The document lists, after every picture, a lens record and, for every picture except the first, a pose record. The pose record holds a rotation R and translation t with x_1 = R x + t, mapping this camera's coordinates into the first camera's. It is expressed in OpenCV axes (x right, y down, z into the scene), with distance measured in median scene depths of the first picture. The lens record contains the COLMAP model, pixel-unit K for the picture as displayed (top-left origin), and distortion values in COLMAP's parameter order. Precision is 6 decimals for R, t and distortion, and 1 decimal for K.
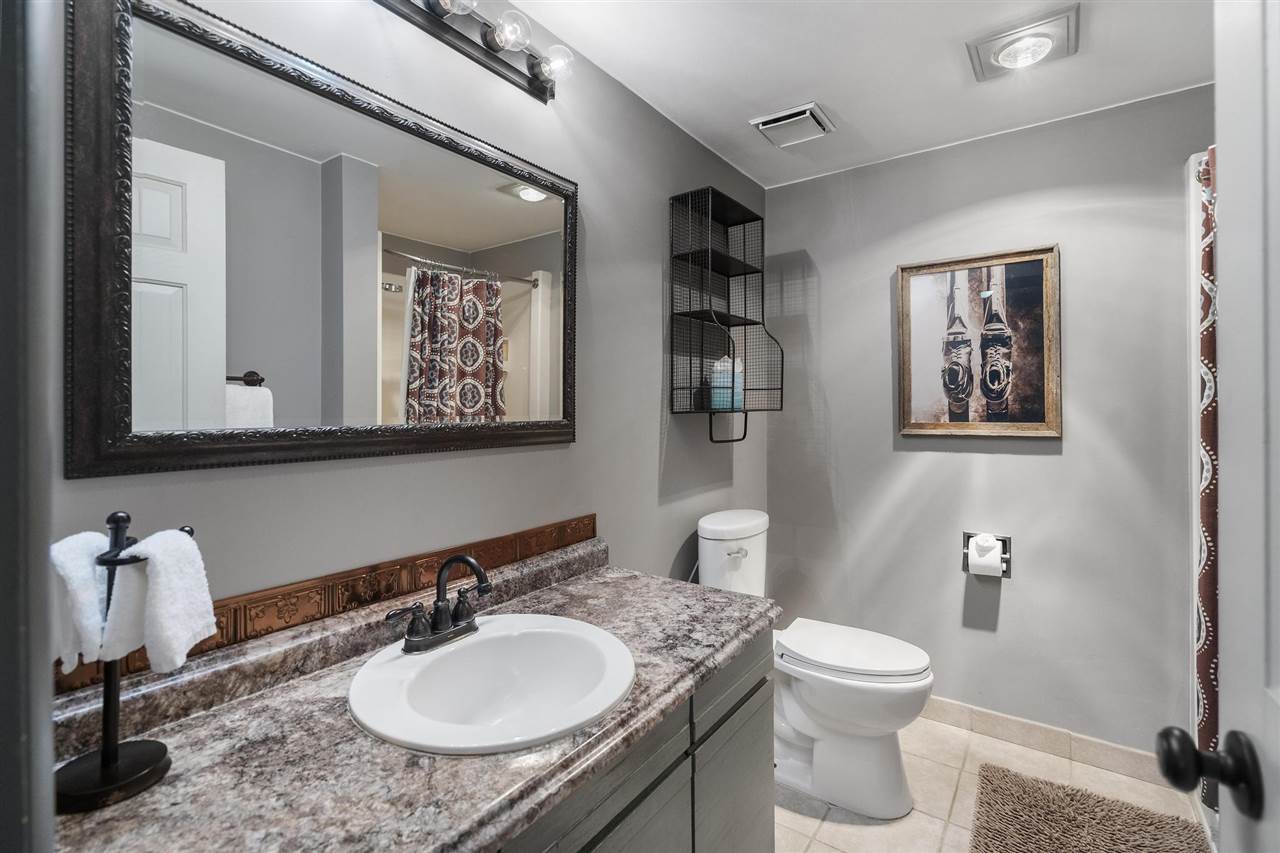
lens RADIAL K [[590.6, 0, 641.2], [0, 590.6, 421.9], [0, 0, 1]] dist [-0.003182, -0.001457]
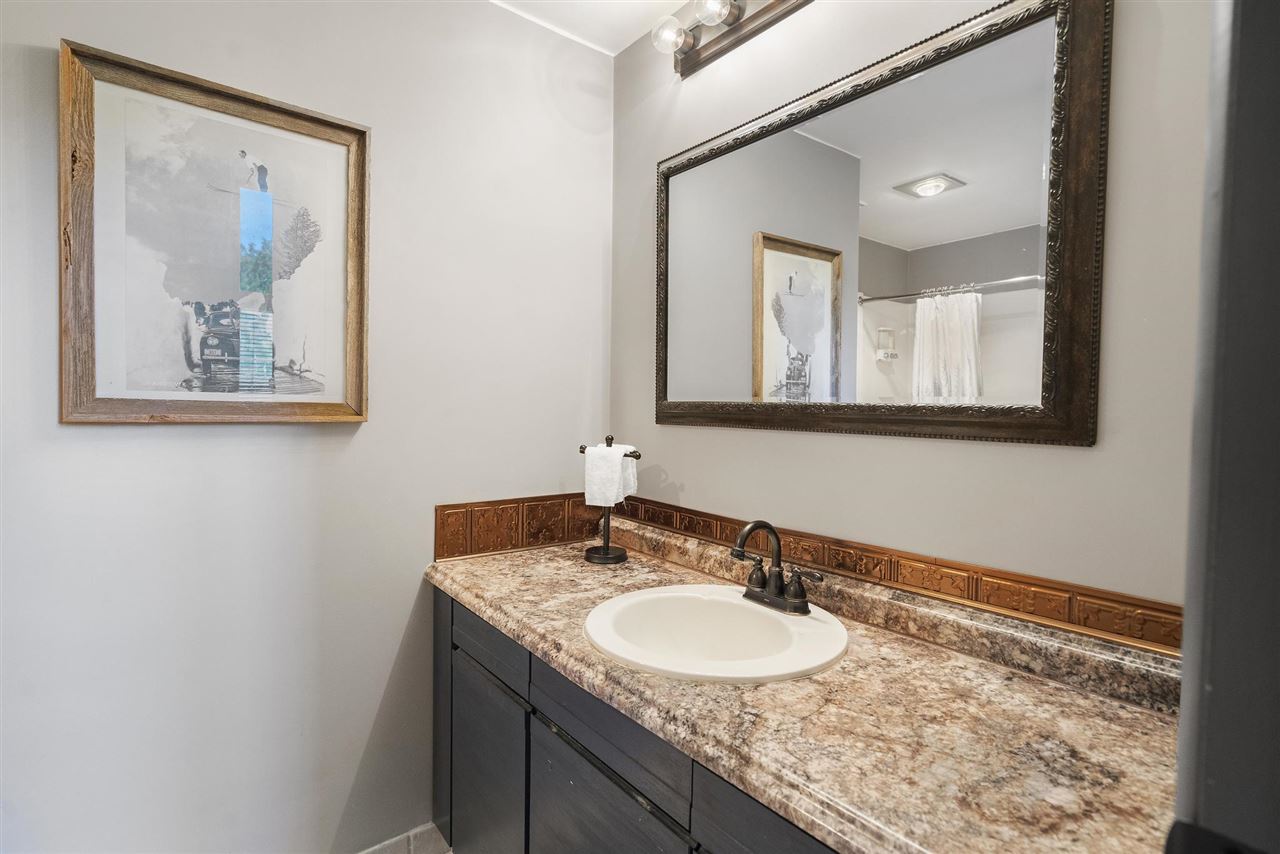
lens RADIAL K [[621.5, 0, 653.9], [0, 621.5, 405.4], [0, 0, 1]] dist [-0.003650, 0.001350]
pose [[-0.270770, 0.022607, -0.962379, 0.691800], [-0.002655, 0.999703, 0.024231, -0.013347], [0.962640, 0.009116, -0.270630, 0.973990]]
